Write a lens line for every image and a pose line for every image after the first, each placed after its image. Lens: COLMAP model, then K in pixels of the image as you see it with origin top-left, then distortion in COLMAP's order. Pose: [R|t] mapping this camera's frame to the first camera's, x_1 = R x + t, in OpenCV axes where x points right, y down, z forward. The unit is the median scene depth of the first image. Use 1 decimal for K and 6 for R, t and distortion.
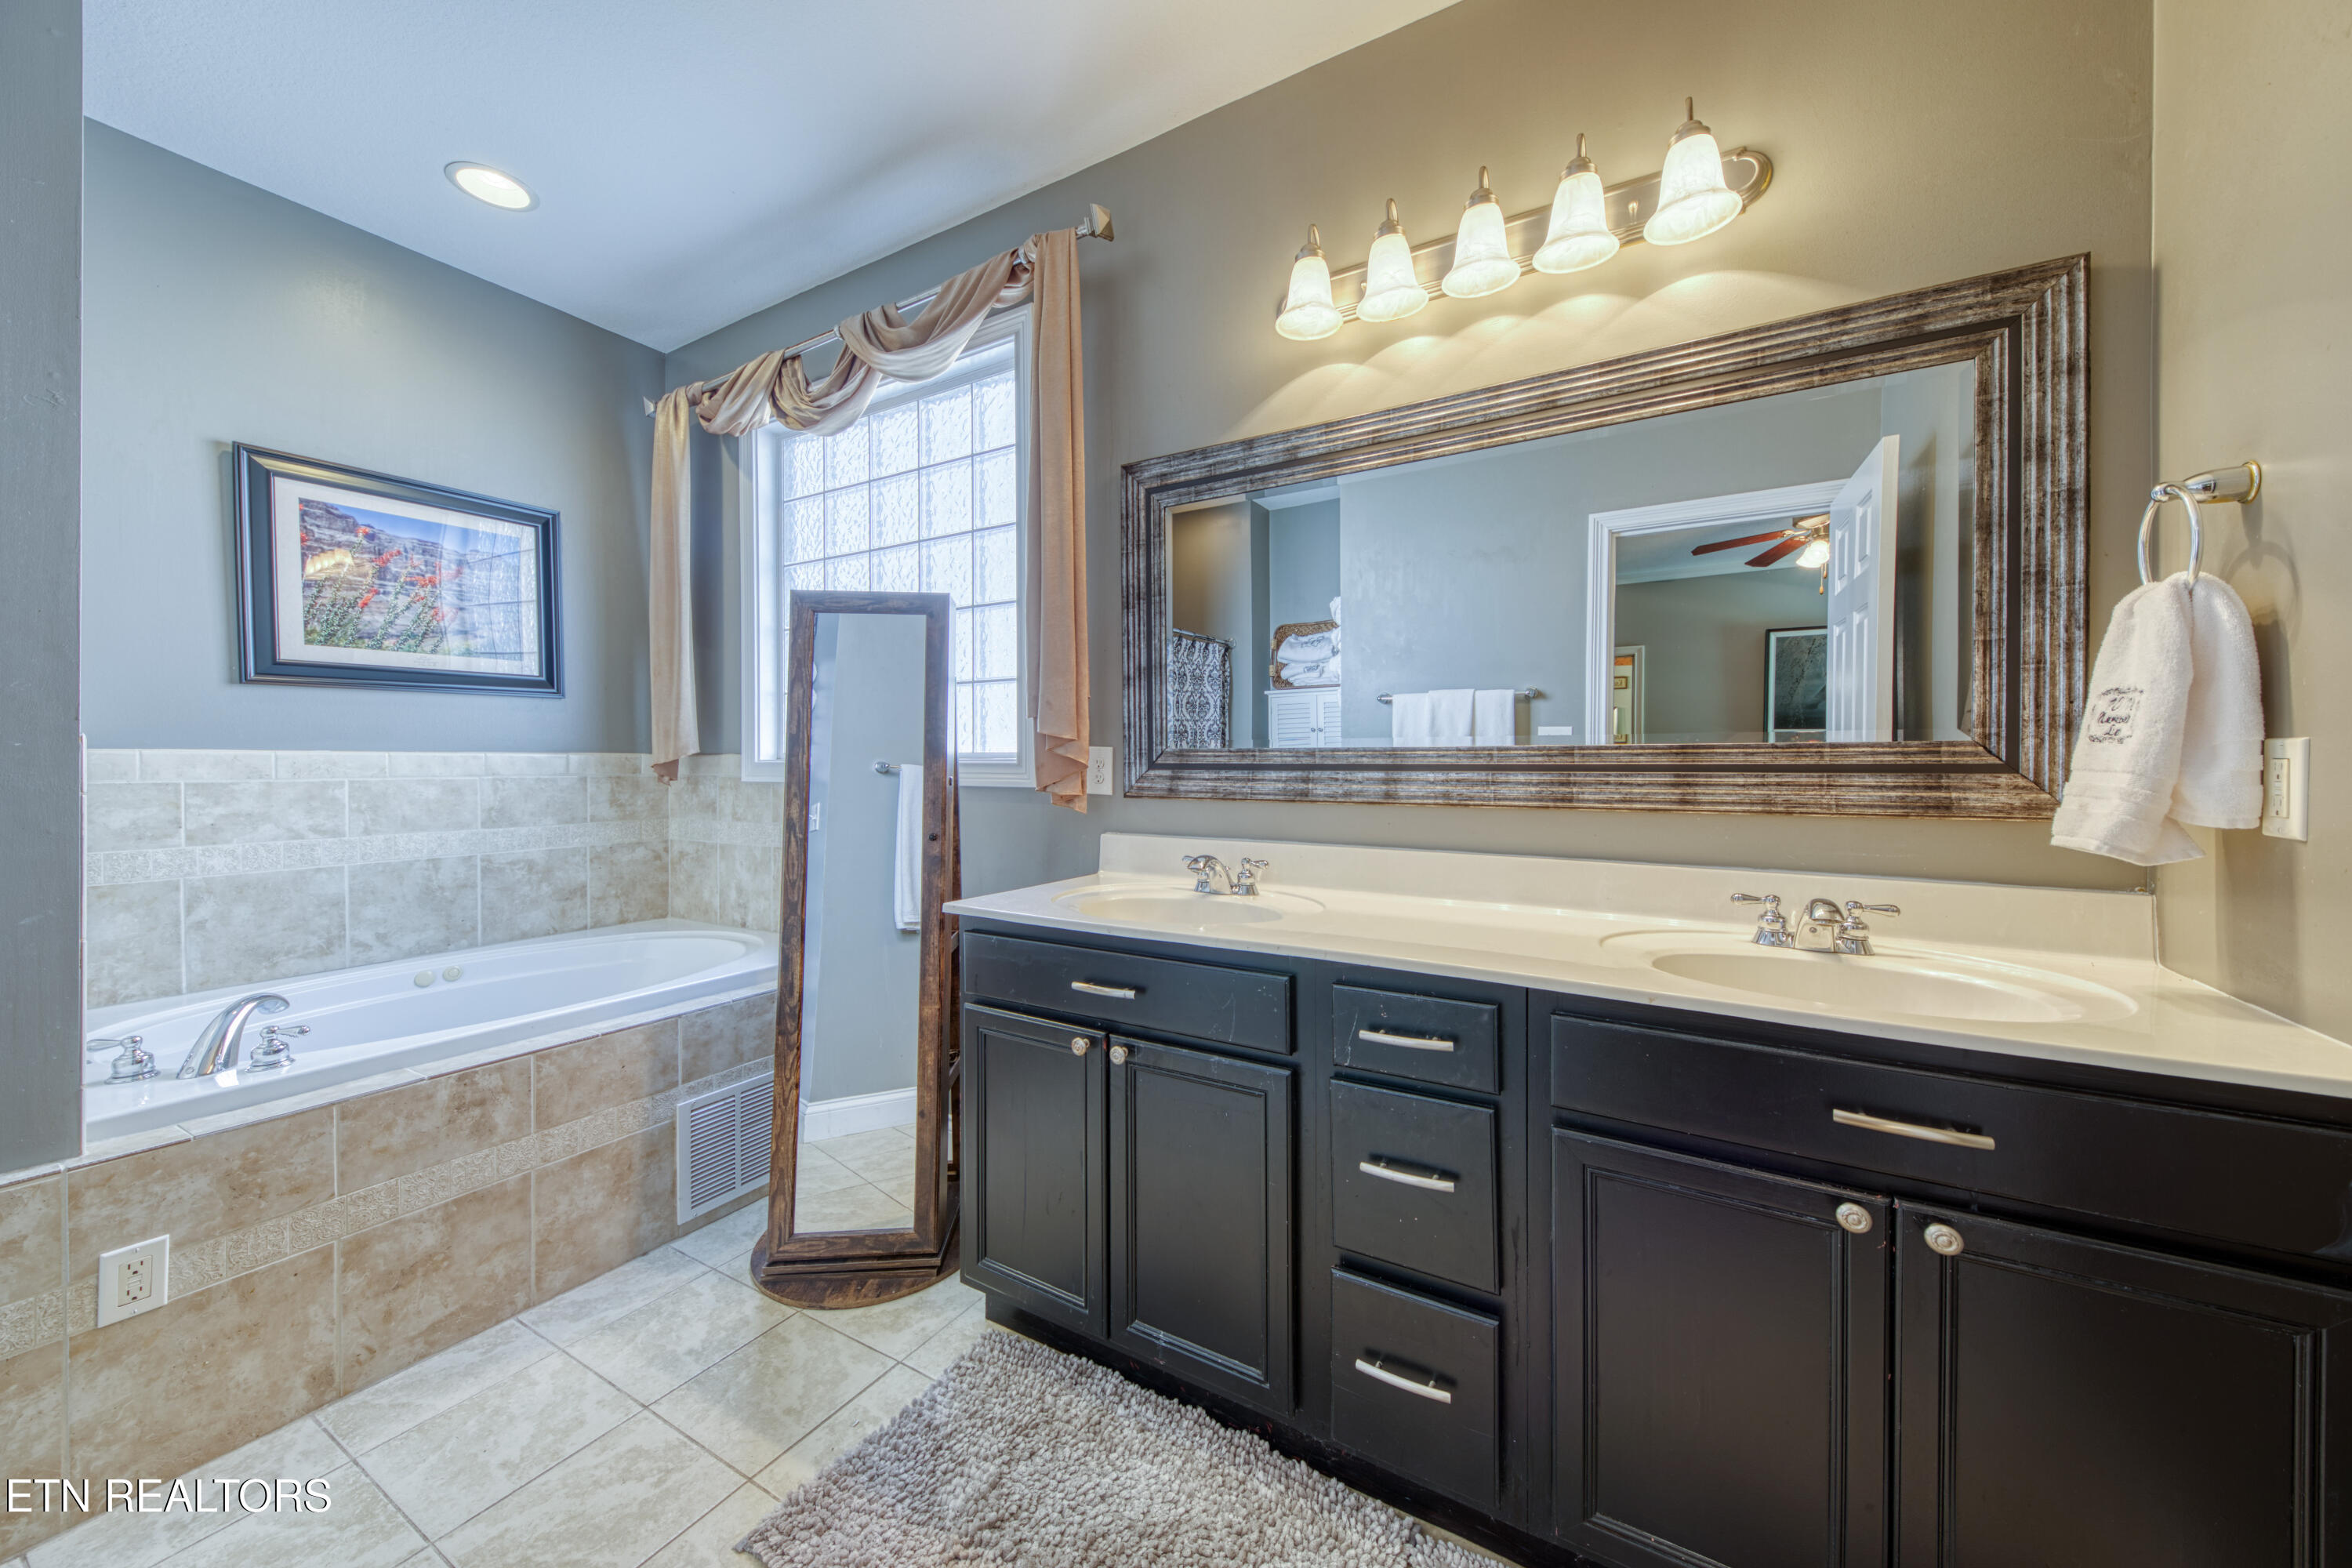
lens RADIAL K [[828.4, 0, 1230.6], [0, 828.4, 776.4], [0, 0, 1]] dist [0.016505, -0.006715]
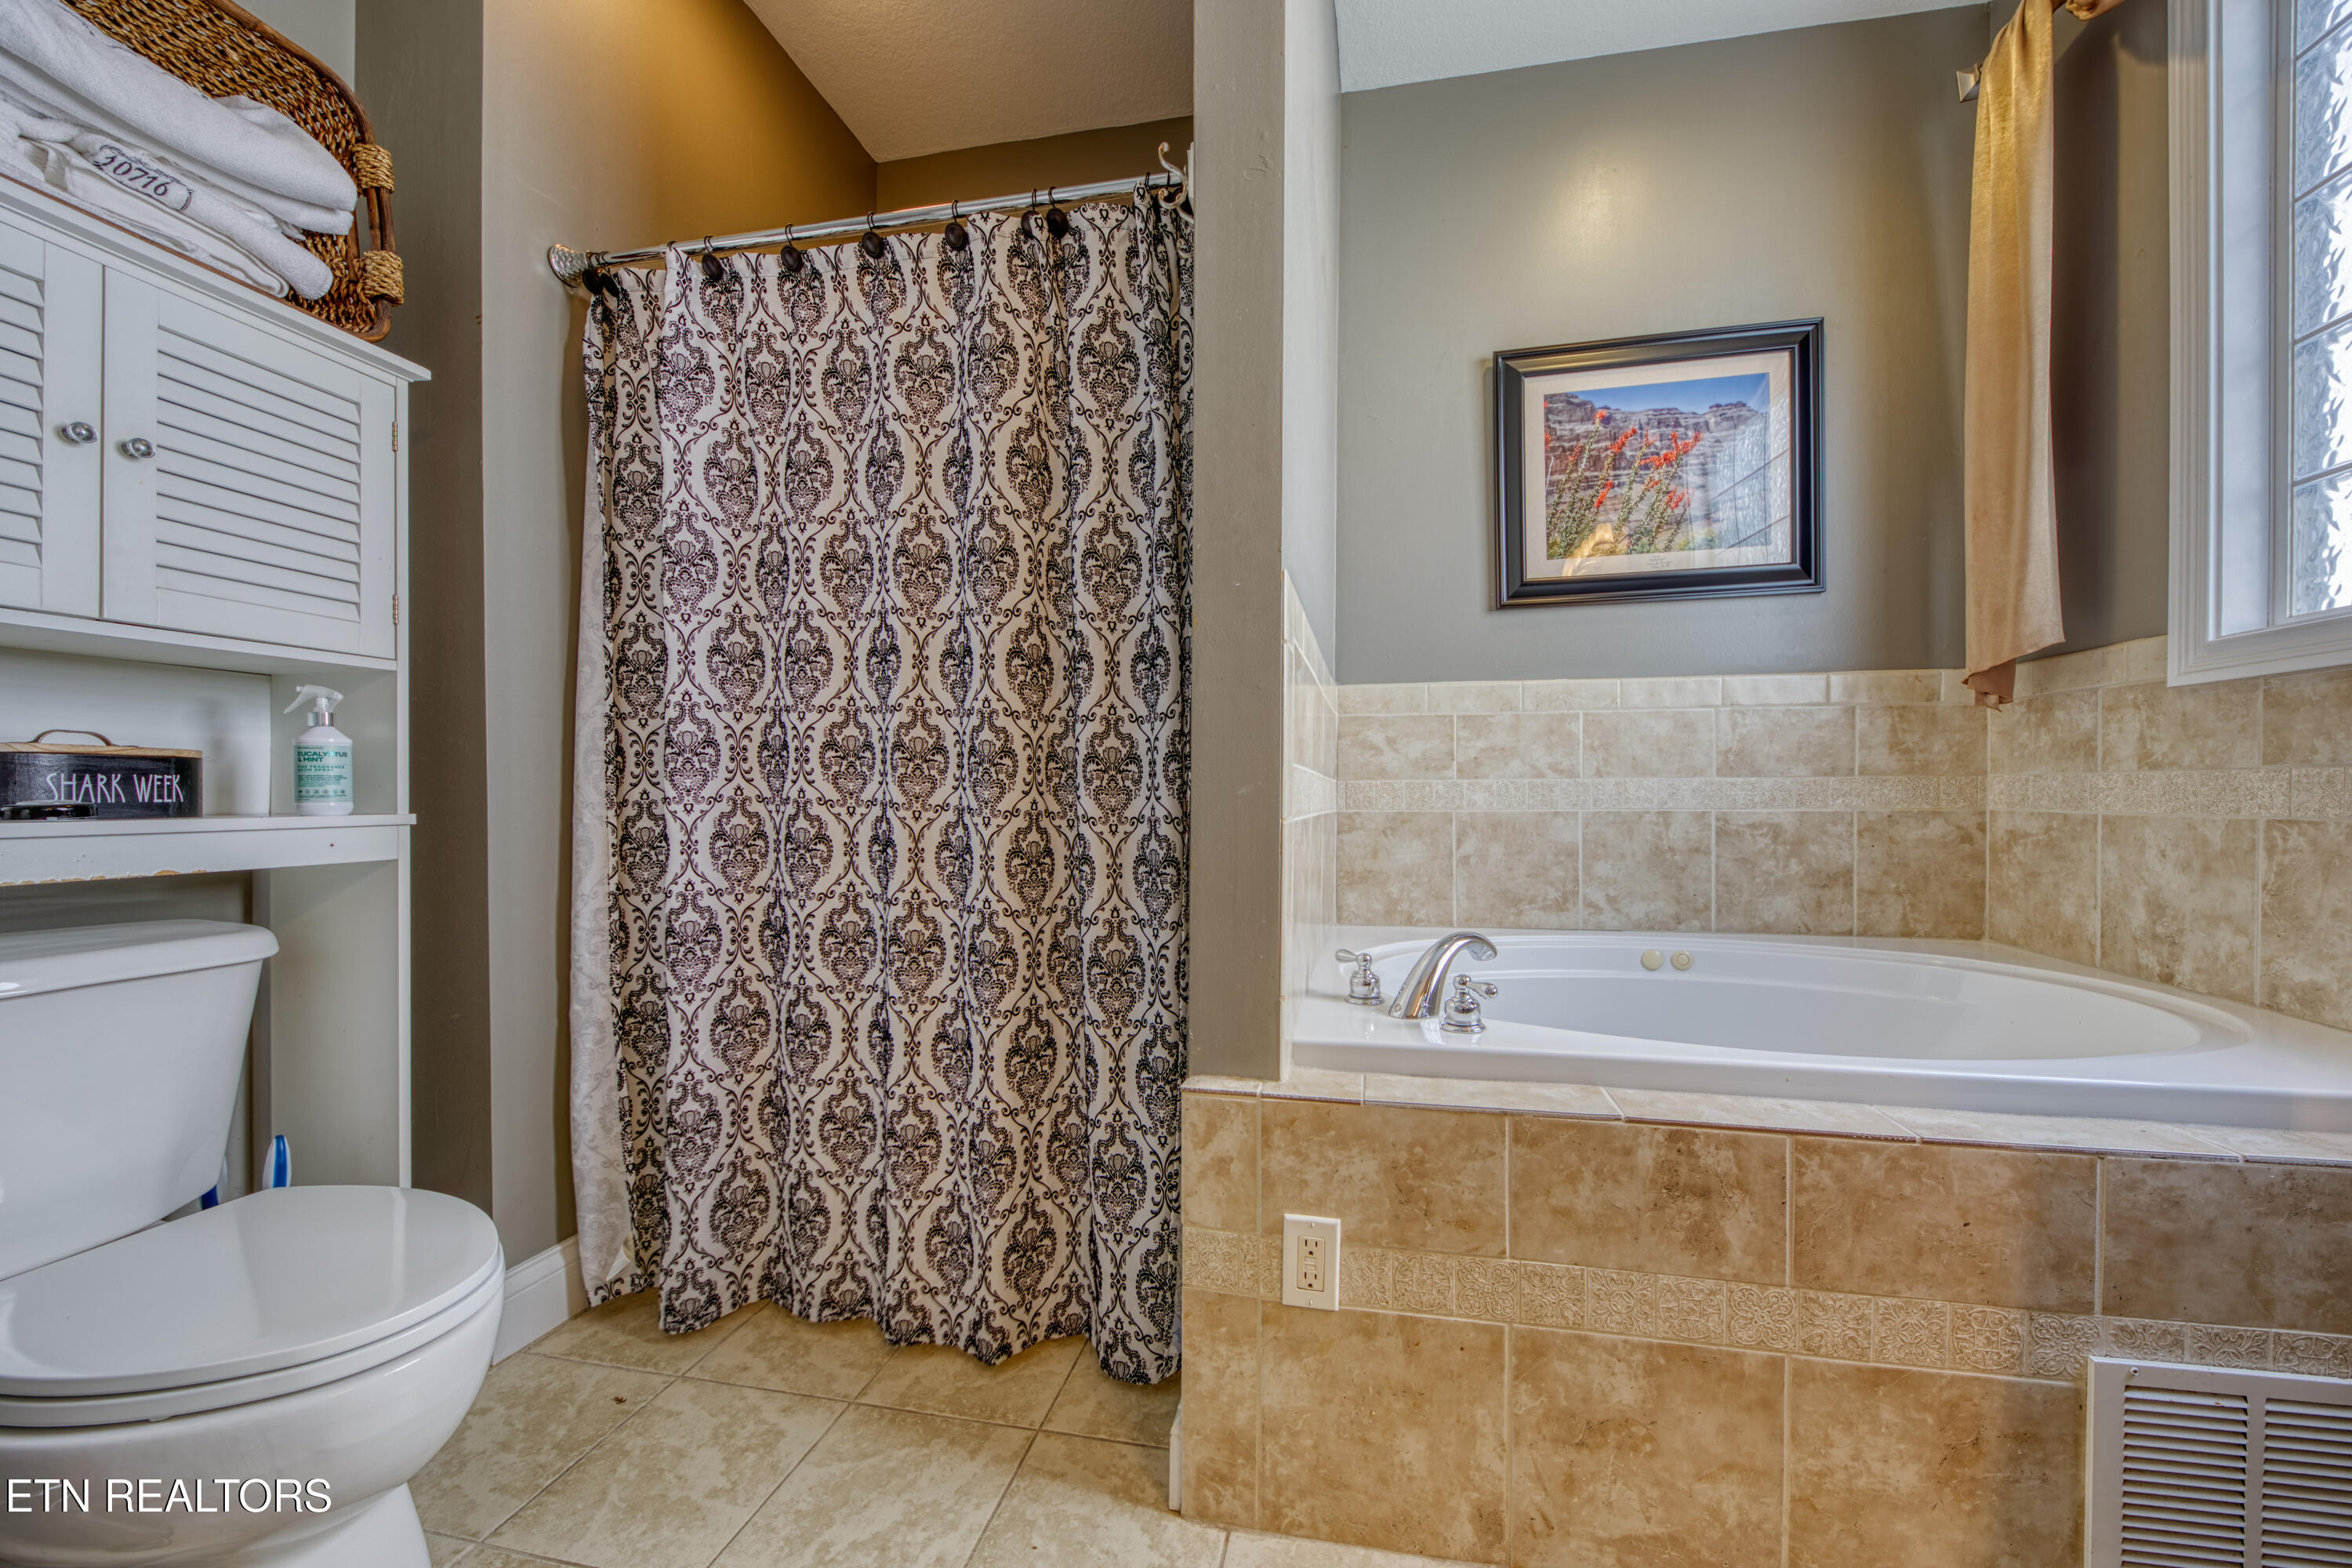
lens RADIAL K [[889.7, 0, 1176.0], [0, 889.7, 784.0], [0, 0, 1]] dist [0.018684, -0.011201]
pose [[0.285477, 0.003375, -0.958380, -0.304101], [-0.012361, 0.999924, -0.000161, 0.087488], [0.958306, 0.011893, 0.285497, 0.350175]]
